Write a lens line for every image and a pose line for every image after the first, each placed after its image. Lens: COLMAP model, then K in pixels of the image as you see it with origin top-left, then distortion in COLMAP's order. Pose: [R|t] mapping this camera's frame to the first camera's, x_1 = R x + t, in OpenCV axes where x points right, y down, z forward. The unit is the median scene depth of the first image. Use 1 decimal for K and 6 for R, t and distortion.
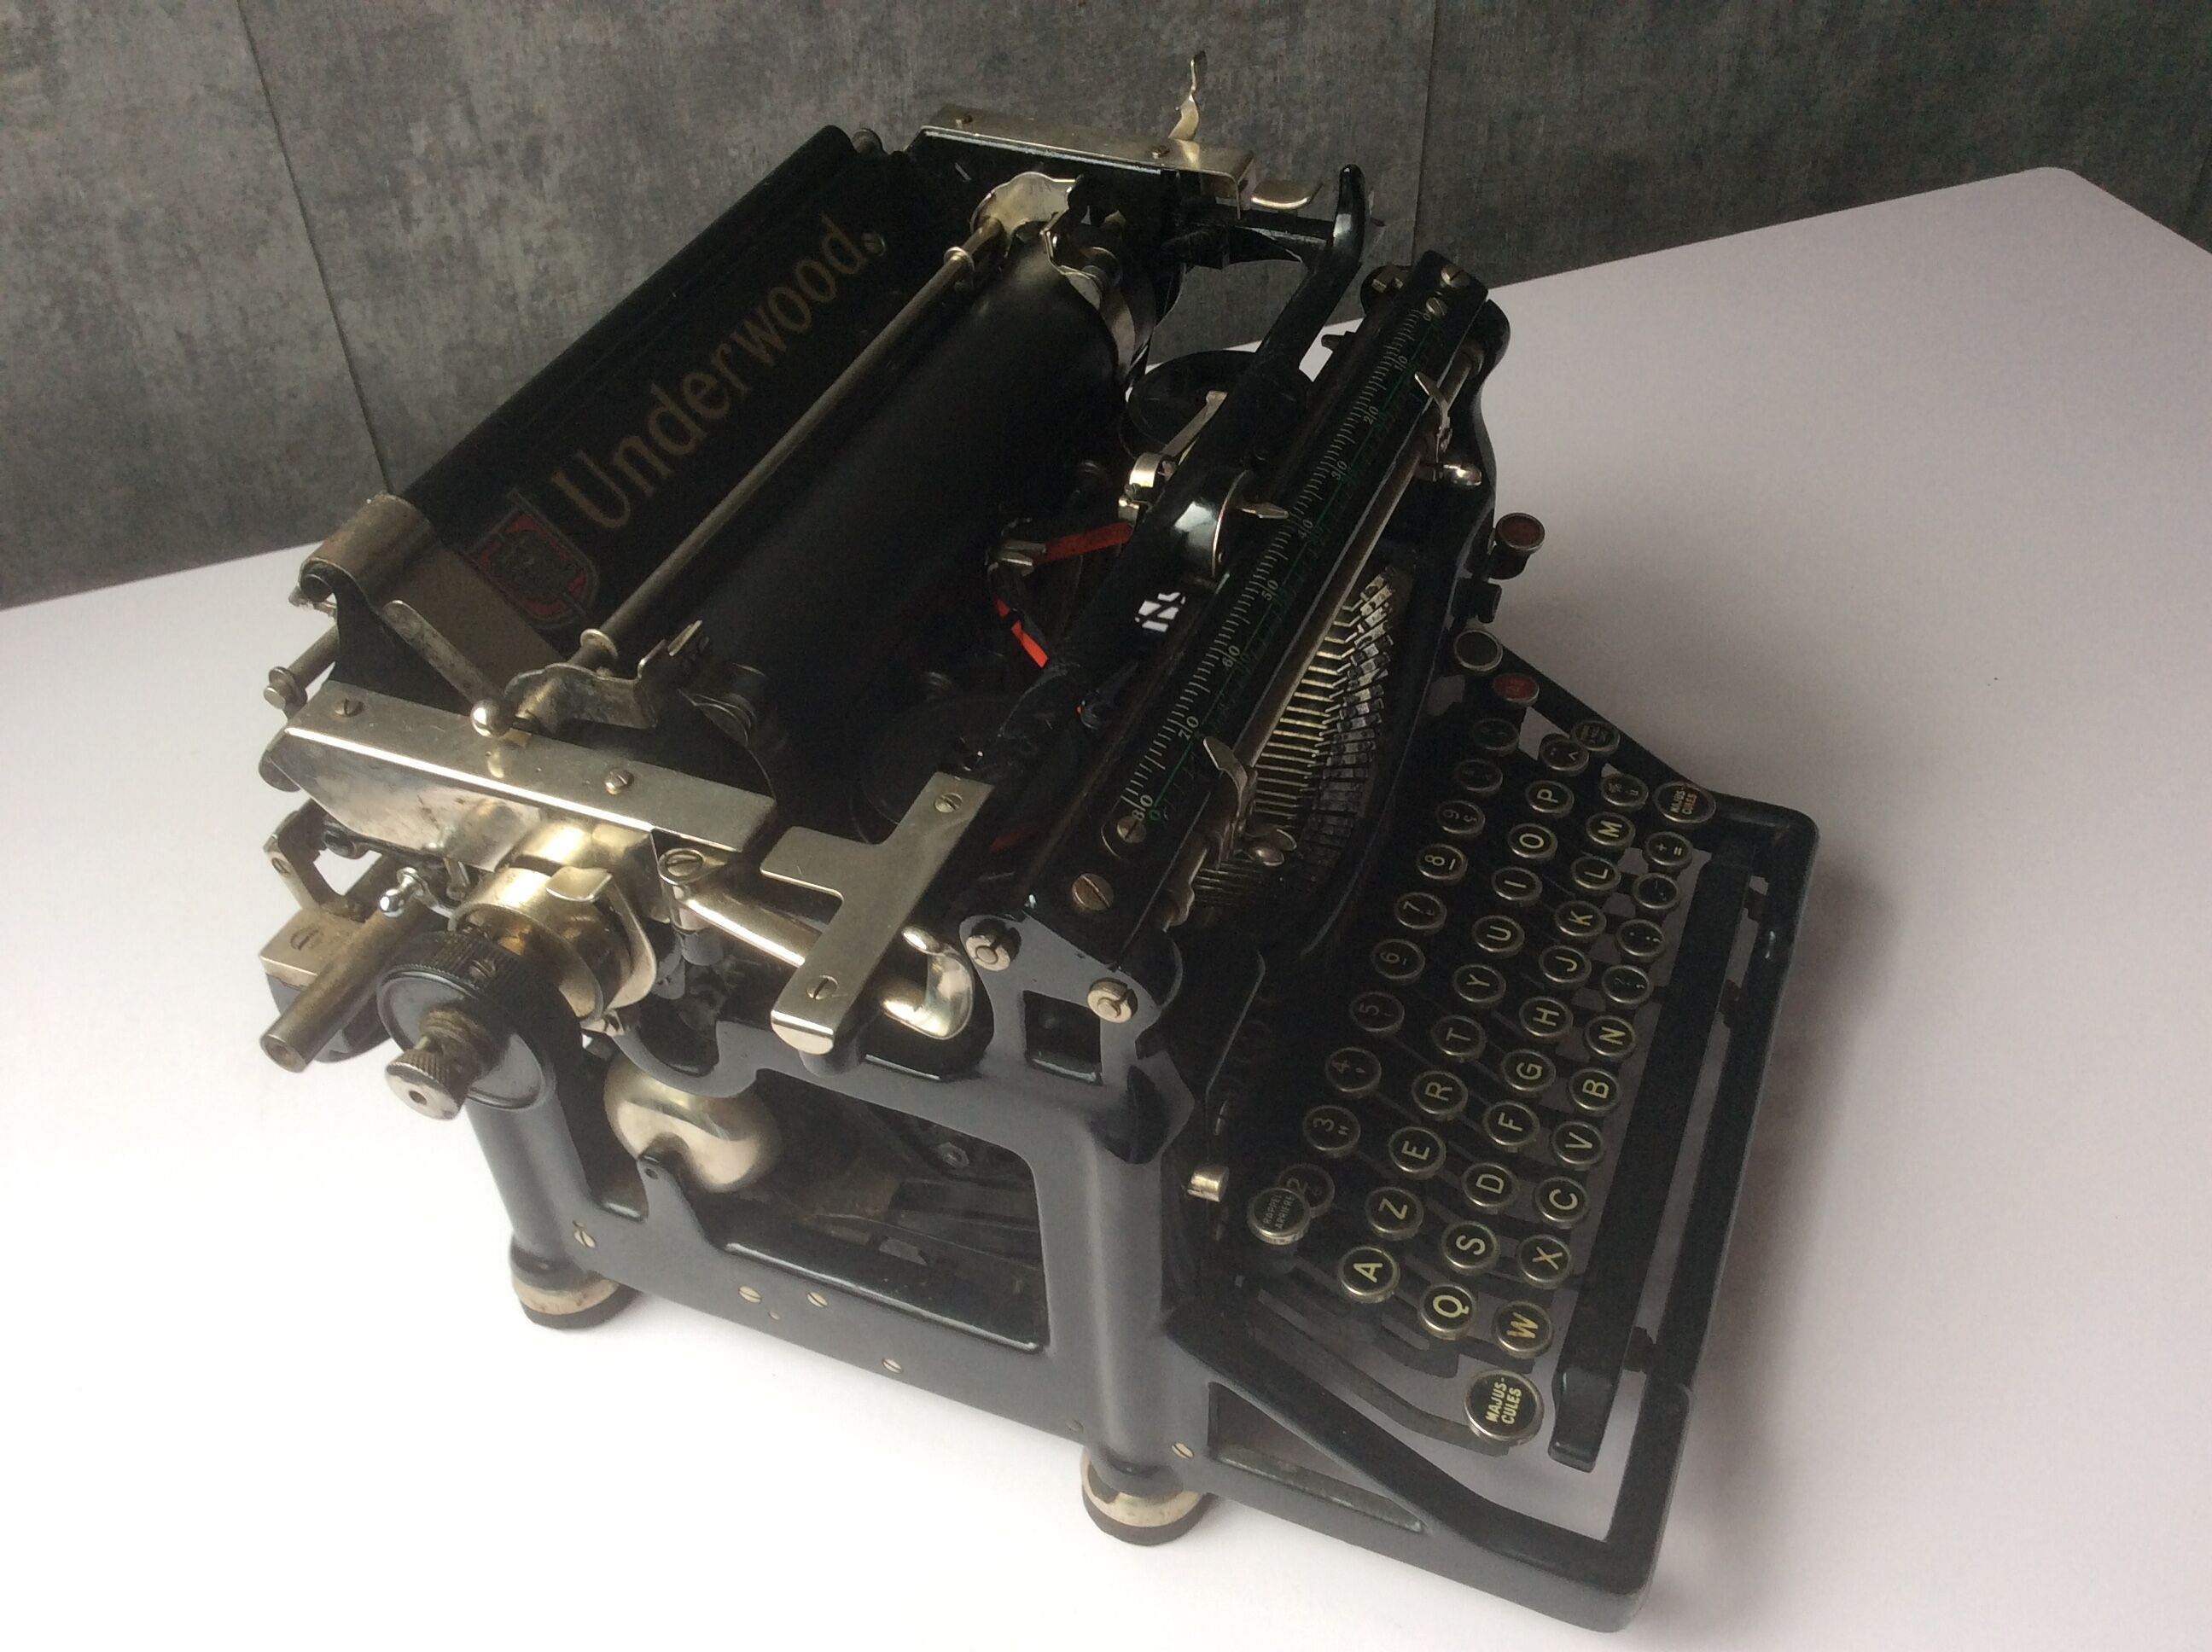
lens RADIAL K [[2036.2, 0, 1118.9], [0, 2036.2, 828.4], [0, 0, 1]] dist [0.043482, 0.003611]
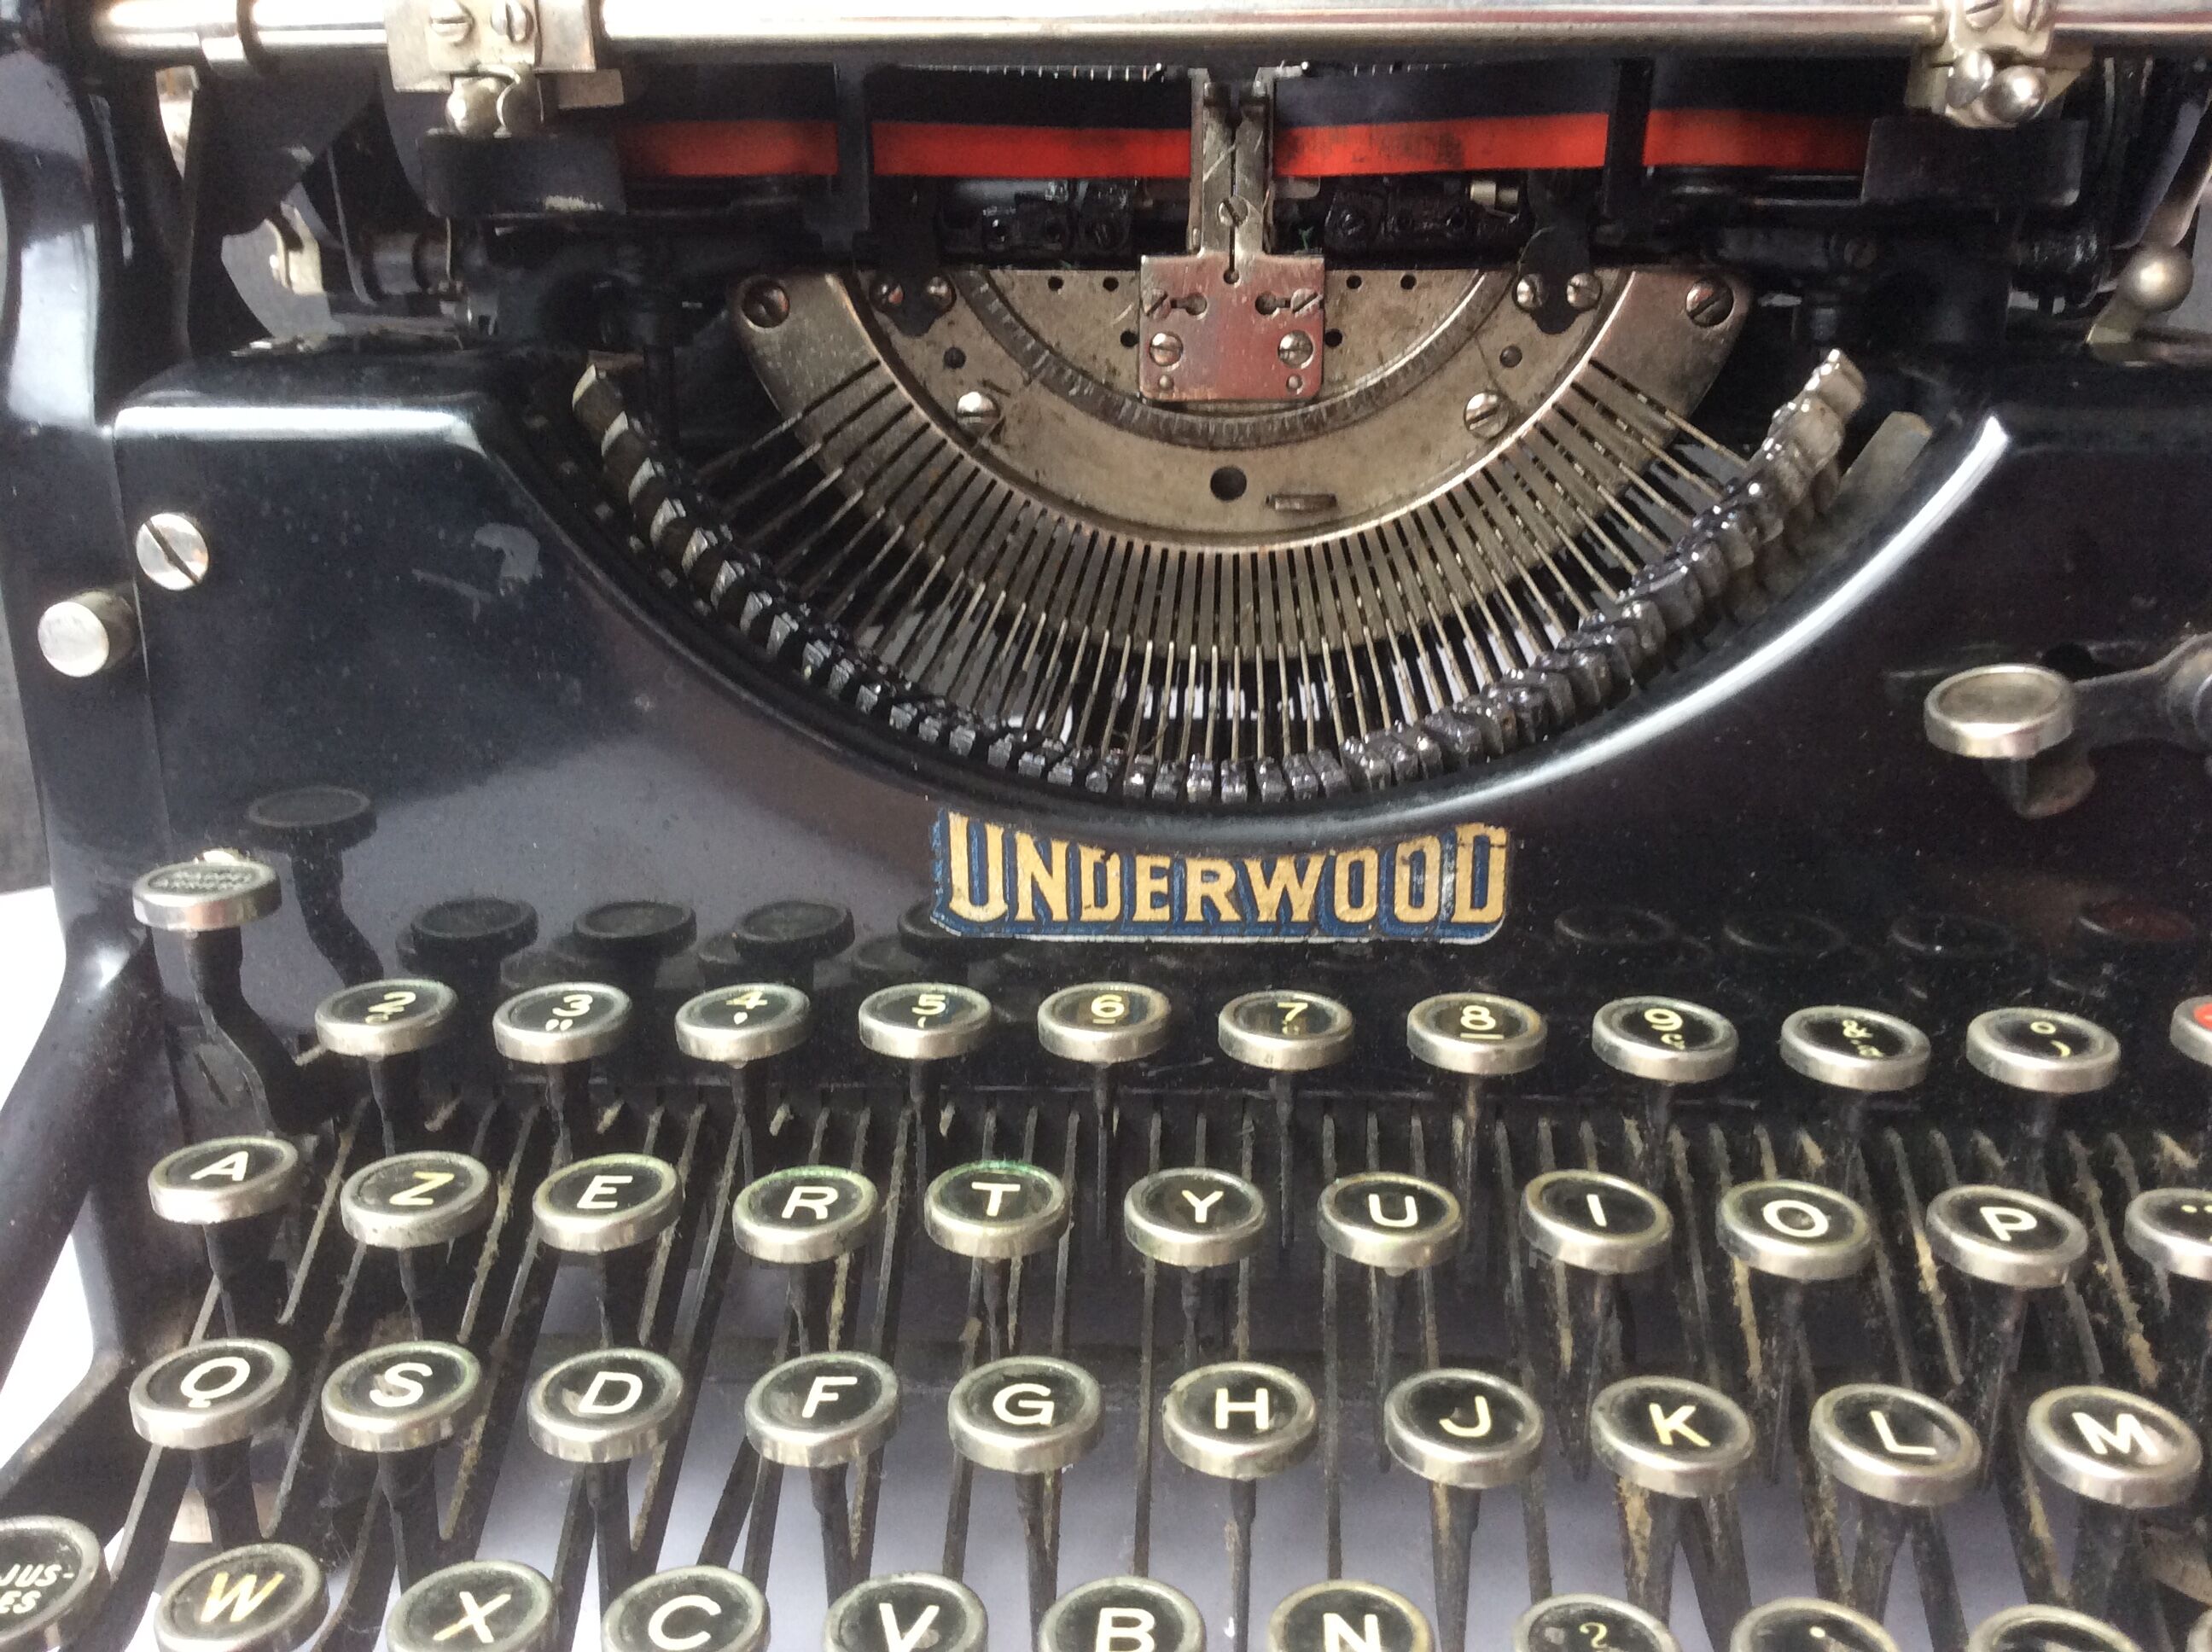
lens RADIAL K [[2023.2, 0, 1114.8], [0, 2023.2, 869.1], [0, 0, 1]] dist [0.107633, -0.276690]
pose [[0.321877, 0.339443, -0.883840, 0.511469], [-0.648642, 0.759082, 0.055307, 0.019119], [0.689680, 0.555494, 0.464508, 0.832467]]
